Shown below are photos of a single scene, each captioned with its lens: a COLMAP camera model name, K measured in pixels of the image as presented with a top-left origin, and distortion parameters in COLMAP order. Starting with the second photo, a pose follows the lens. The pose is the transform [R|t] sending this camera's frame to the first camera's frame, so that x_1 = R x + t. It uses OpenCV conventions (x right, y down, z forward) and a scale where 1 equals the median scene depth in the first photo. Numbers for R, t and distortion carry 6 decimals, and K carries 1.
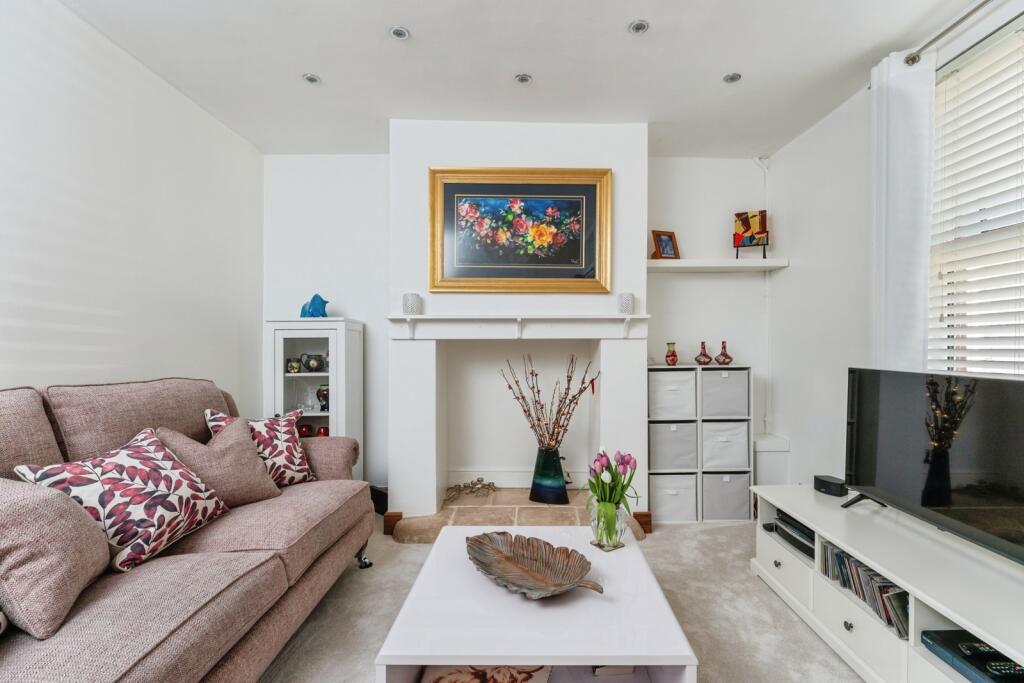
lens RADIAL K [[451.2, 0, 525.8], [0, 451.2, 351.2], [0, 0, 1]] dist [-0.000551, -0.000463]
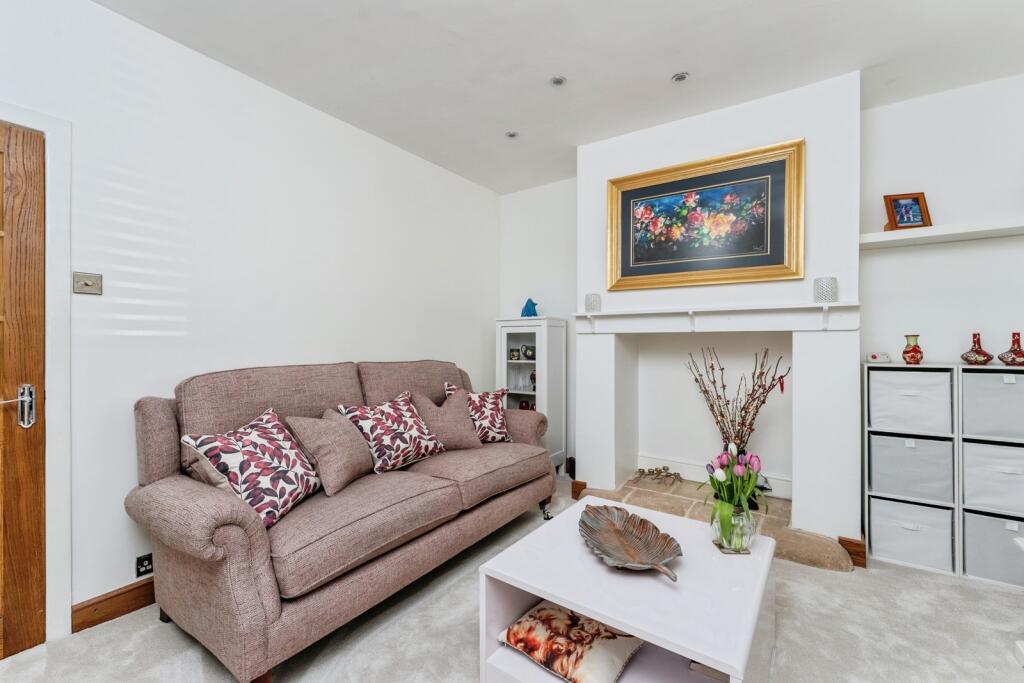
lens RADIAL K [[423.8, 0, 512.0], [0, 423.8, 341.5], [0, 0, 1]] dist [-0.000453, -0.000095]
pose [[0.815134, 0.003449, -0.579262, 0.202028], [-0.006579, 0.999973, -0.003304, -0.000572], [0.579235, 0.006504, 0.815134, 0.000447]]
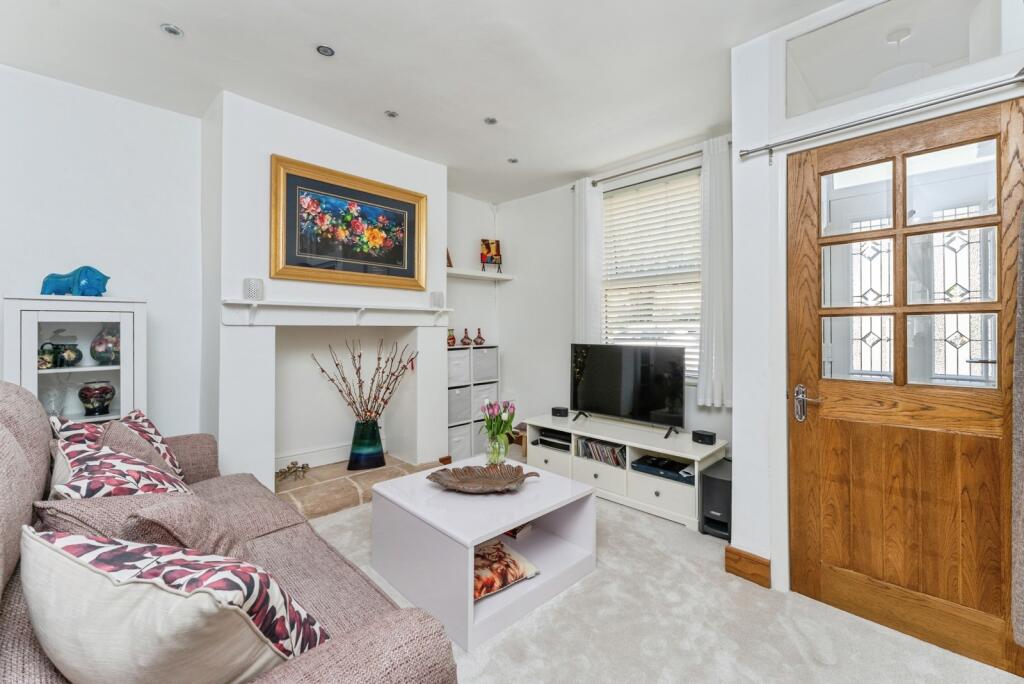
lens RADIAL K [[429.9, 0, 509.5], [0, 429.9, 329.5], [0, 0, 1]] dist [-0.001399, -0.000230]
pose [[0.716312, 0.001243, 0.697779, -0.495830], [0.009796, 0.999882, -0.011837, -0.001045], [-0.697712, 0.015315, 0.716215, -0.044754]]
